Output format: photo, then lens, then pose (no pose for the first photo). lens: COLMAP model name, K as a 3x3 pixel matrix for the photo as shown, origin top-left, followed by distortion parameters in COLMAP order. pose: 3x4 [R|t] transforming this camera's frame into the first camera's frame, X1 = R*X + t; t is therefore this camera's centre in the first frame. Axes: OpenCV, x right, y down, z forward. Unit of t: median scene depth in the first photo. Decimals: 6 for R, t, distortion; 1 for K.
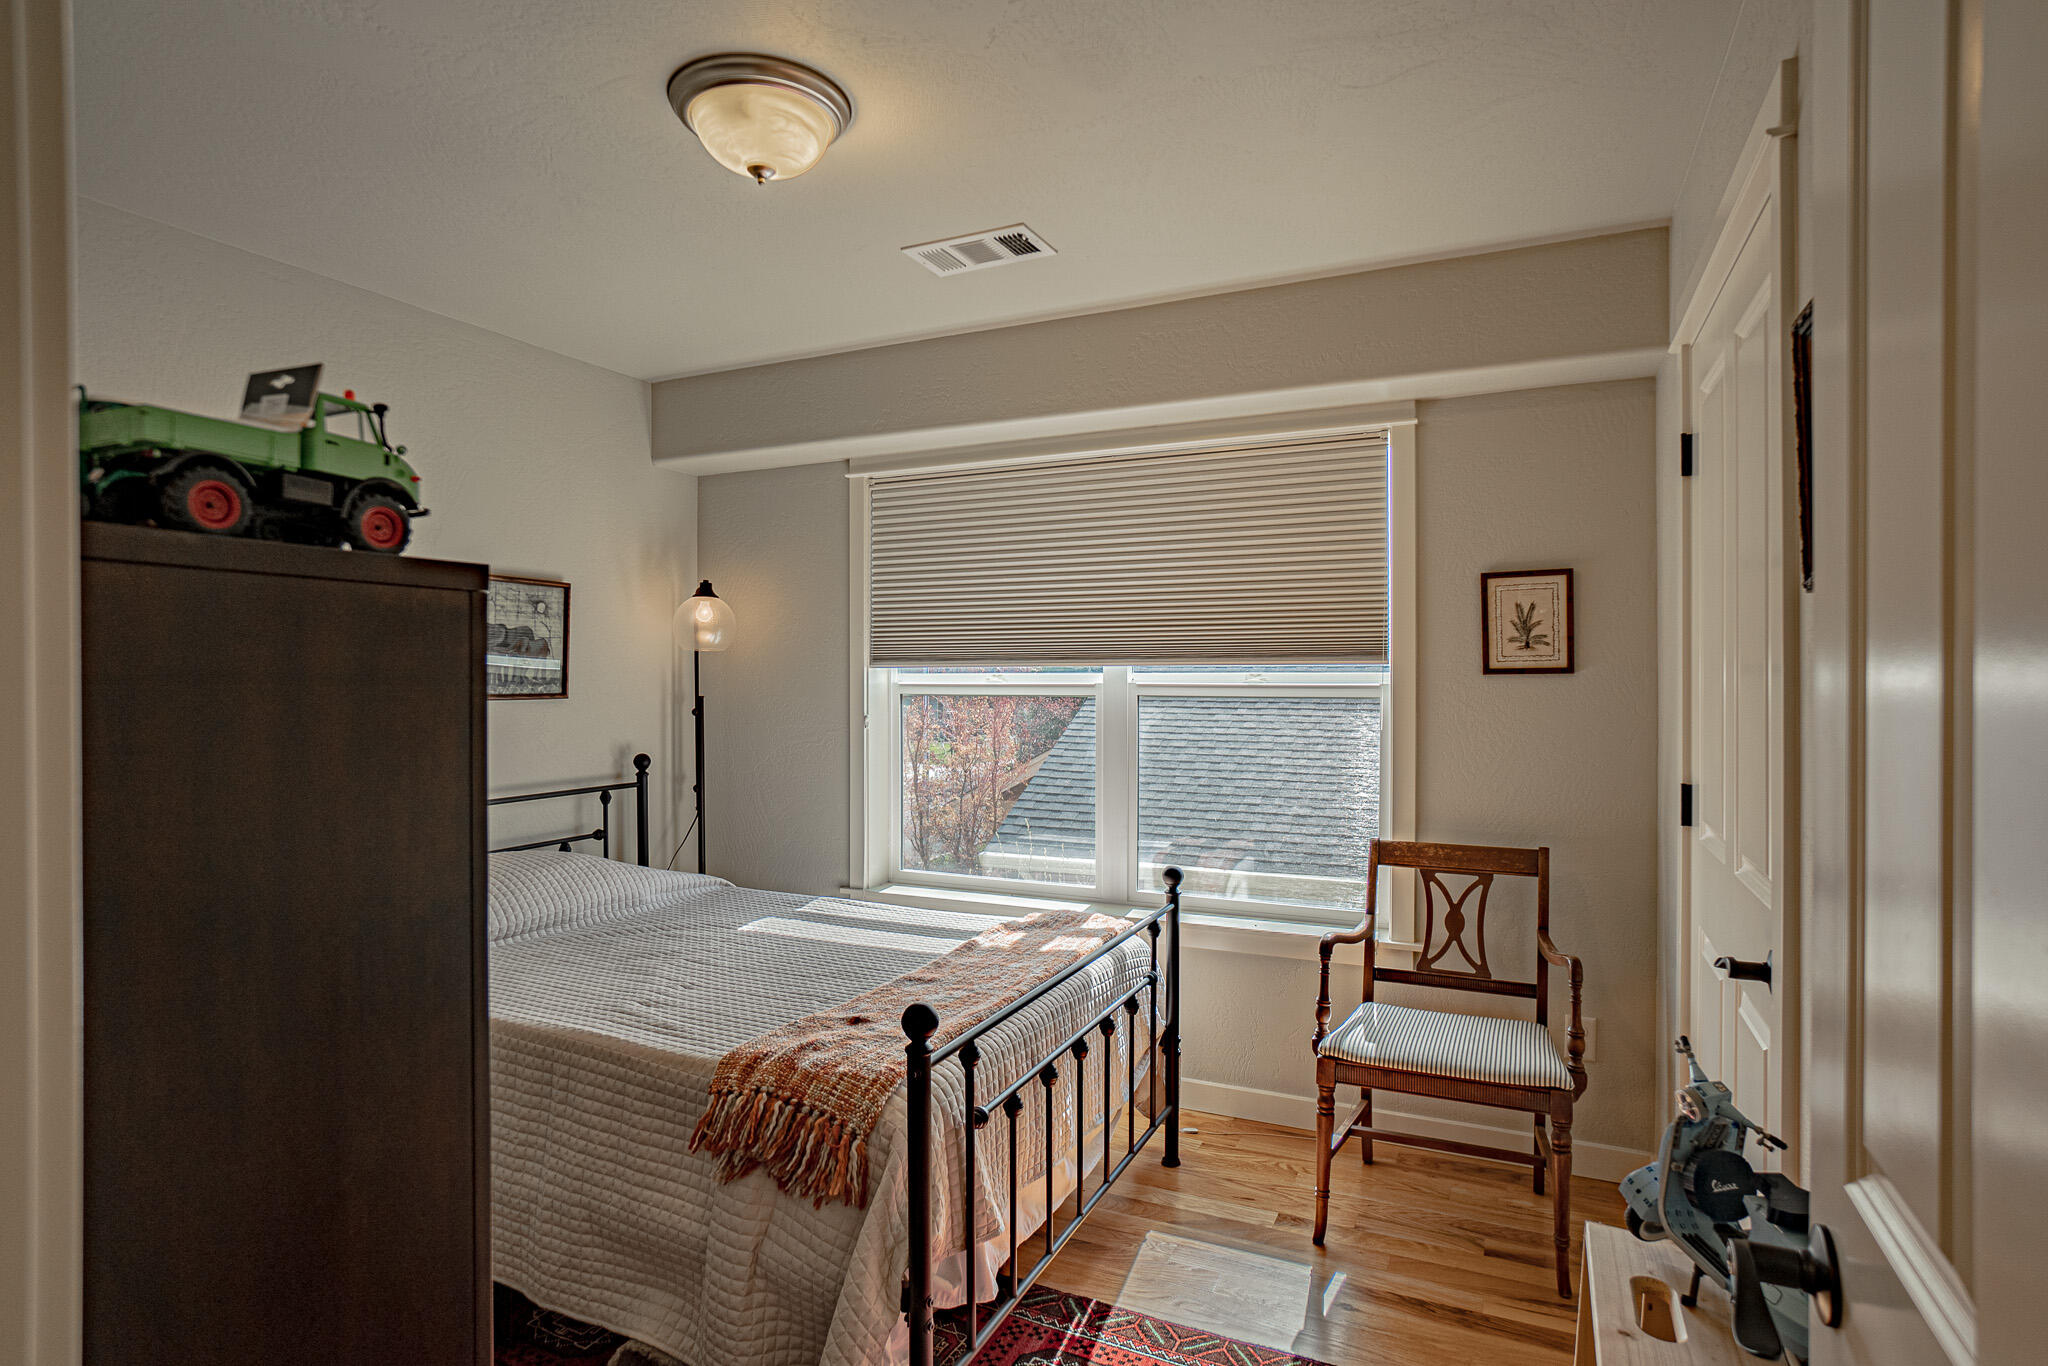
lens RADIAL K [[1081.6, 0, 928.2], [0, 1081.6, 678.1], [0, 0, 1]] dist [-0.014477, -0.000305]
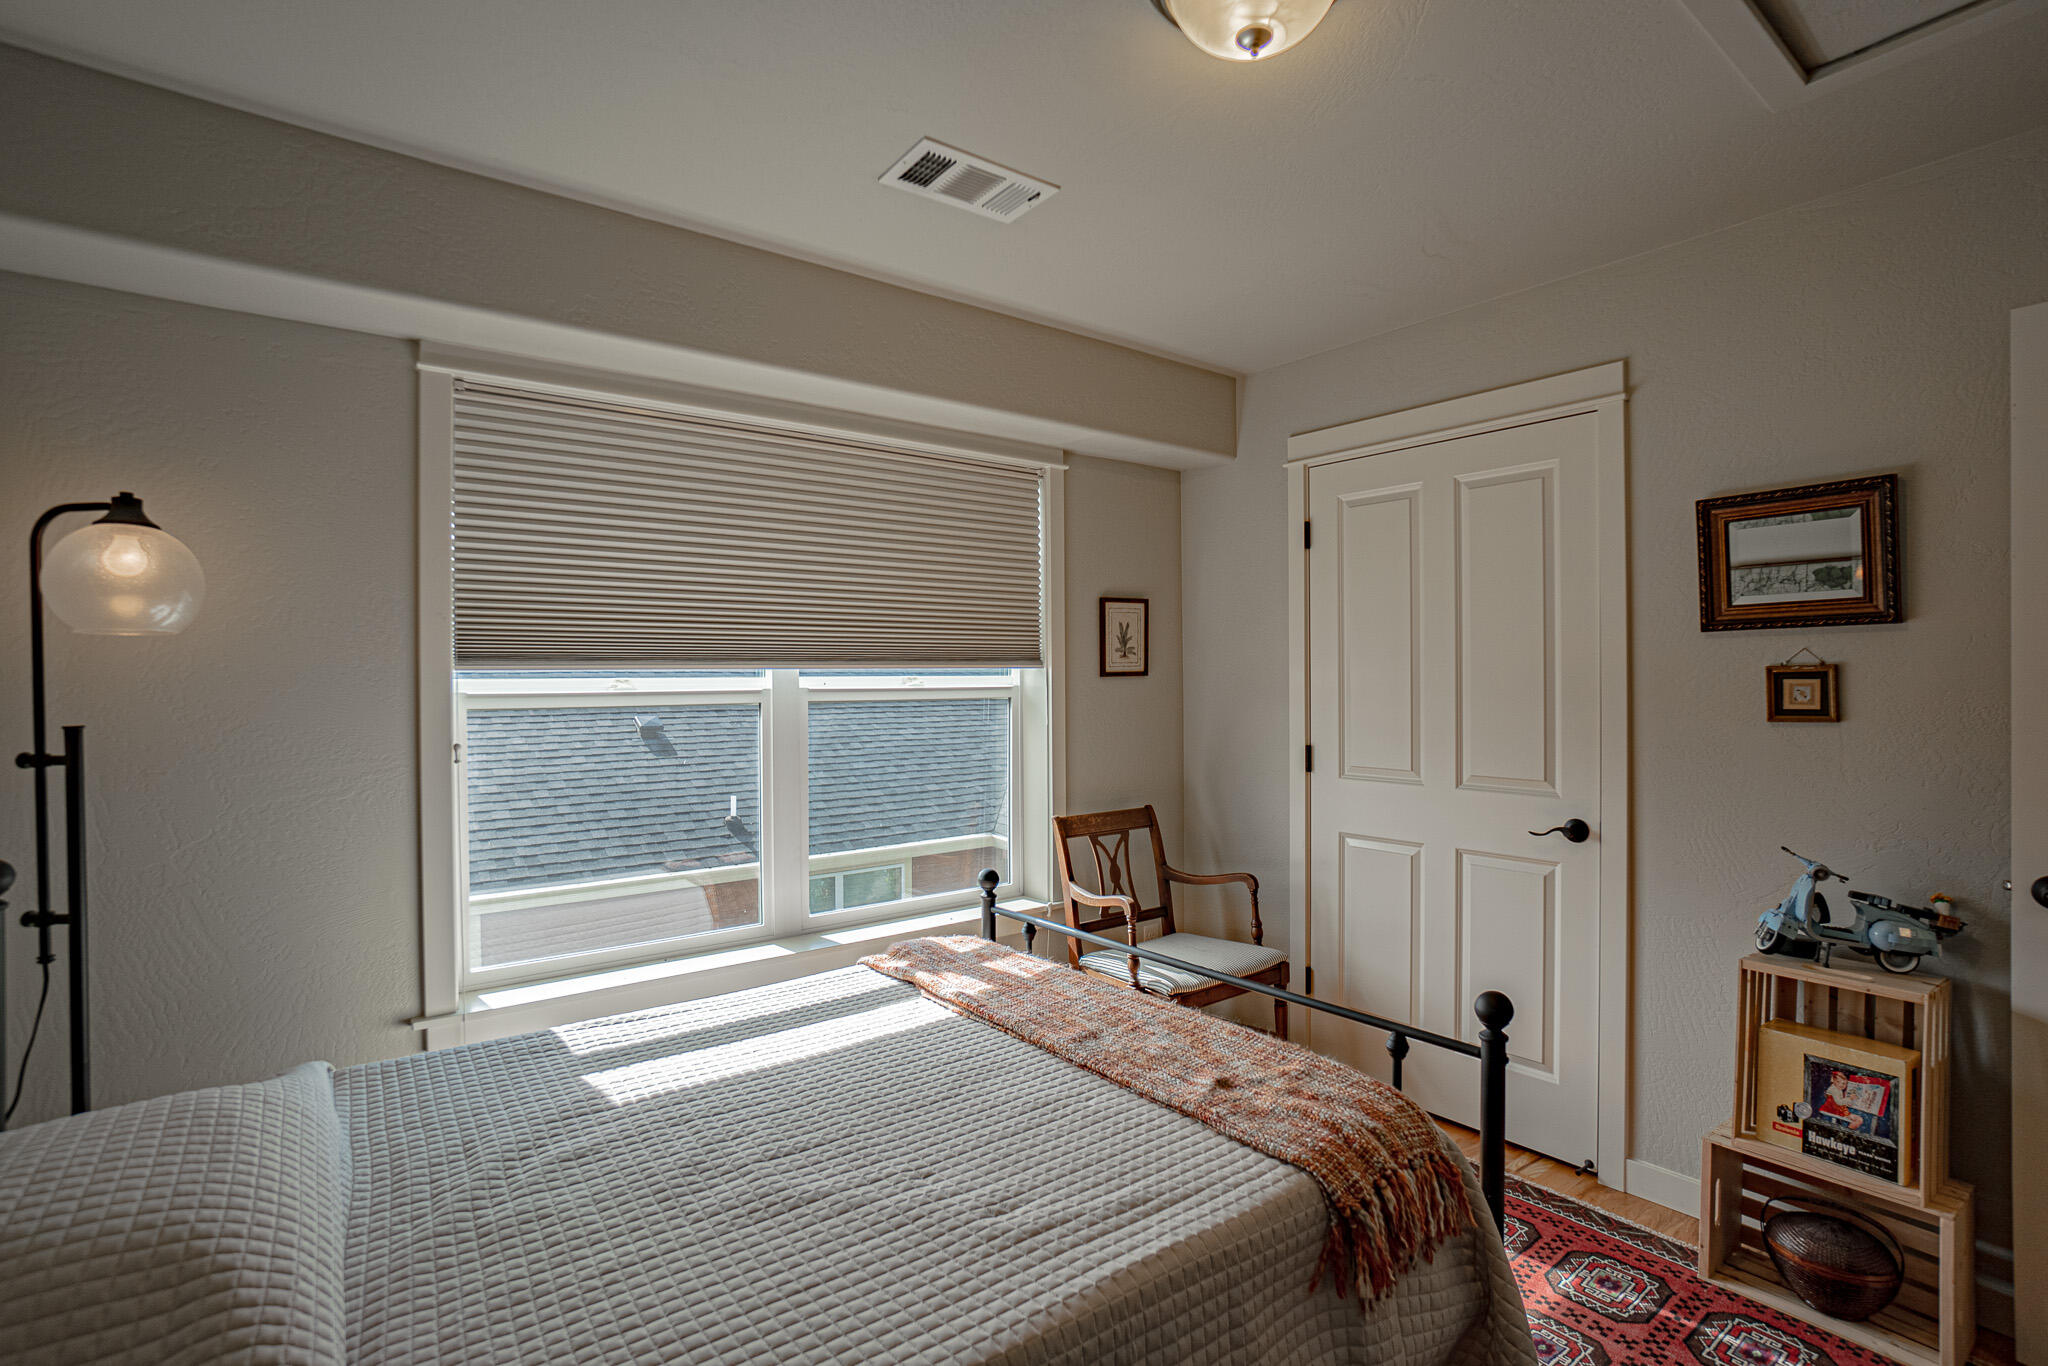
lens RADIAL K [[1004.6, 0, 1013.1], [0, 1004.6, 684.3], [0, 0, 1]] dist [-0.050098, 0.021464]
pose [[0.415782, -0.006222, 0.909443, -0.612818], [0.010733, 0.999941, 0.001934, 0.002047], [-0.909401, 0.008957, 0.415824, 0.604163]]
